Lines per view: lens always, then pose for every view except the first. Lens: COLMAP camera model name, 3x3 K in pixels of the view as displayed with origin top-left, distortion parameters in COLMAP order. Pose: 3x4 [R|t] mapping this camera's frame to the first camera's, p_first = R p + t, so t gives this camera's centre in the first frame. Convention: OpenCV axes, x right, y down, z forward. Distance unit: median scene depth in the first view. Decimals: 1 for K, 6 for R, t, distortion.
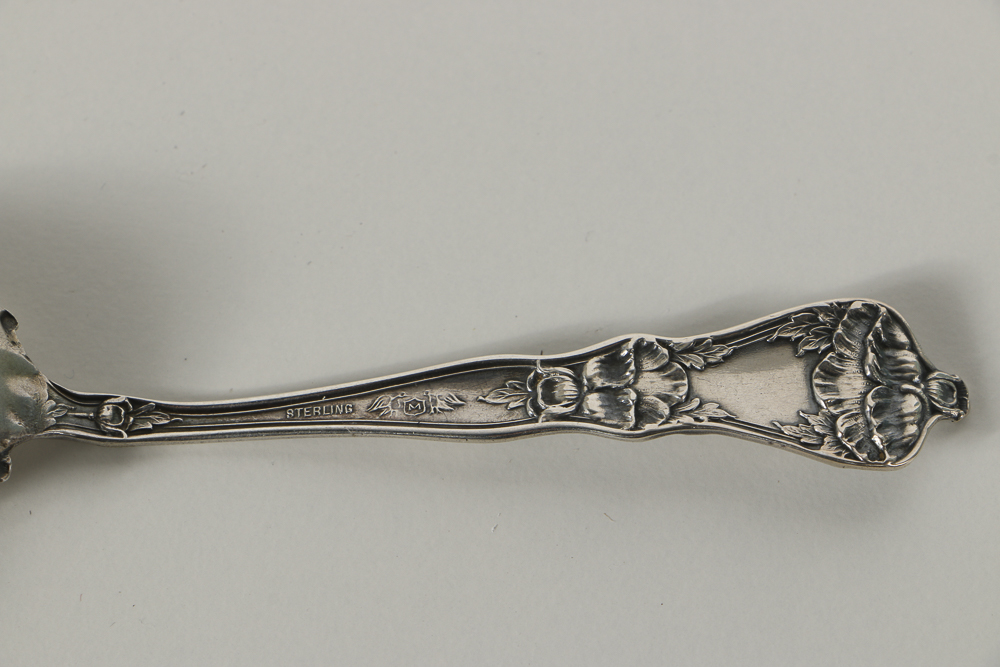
lens RADIAL K [[6420.5, 0, 497.5], [0, 6420.5, 334.7], [0, 0, 1]] dist [0.760415, 0.000000]
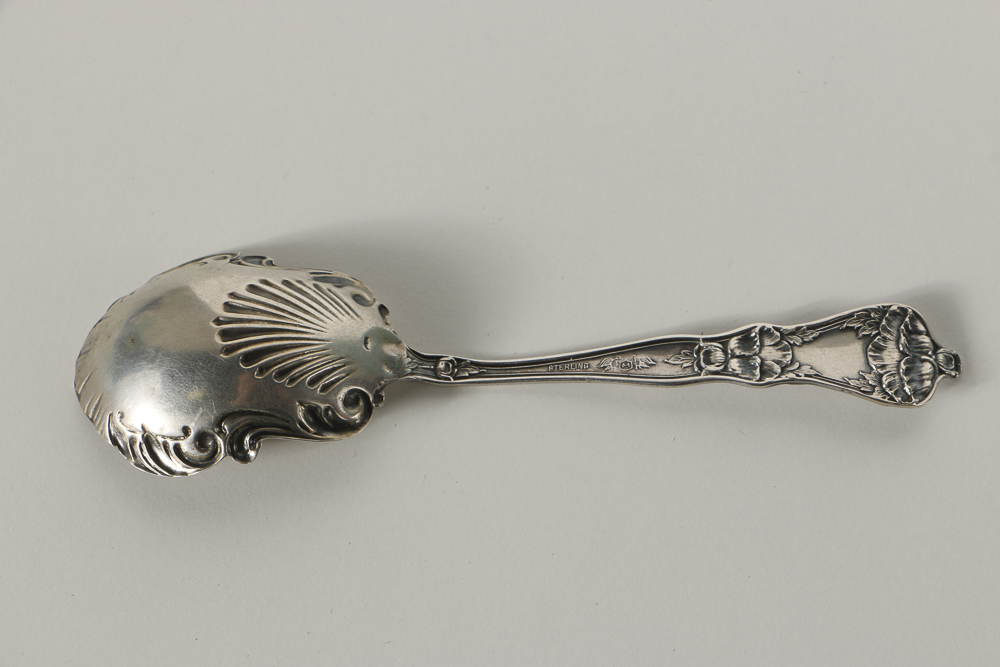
lens RADIAL K [[2947.5, 0, 501.8], [0, 2947.5, 330.4], [0, 0, 1]] dist [0.337030, 0.000000]
pose [[0.999551, 0.013786, -0.026601, -0.024795], [-0.013670, 0.999896, 0.004511, -0.000784], [0.026661, -0.004145, 0.999636, 0.236042]]
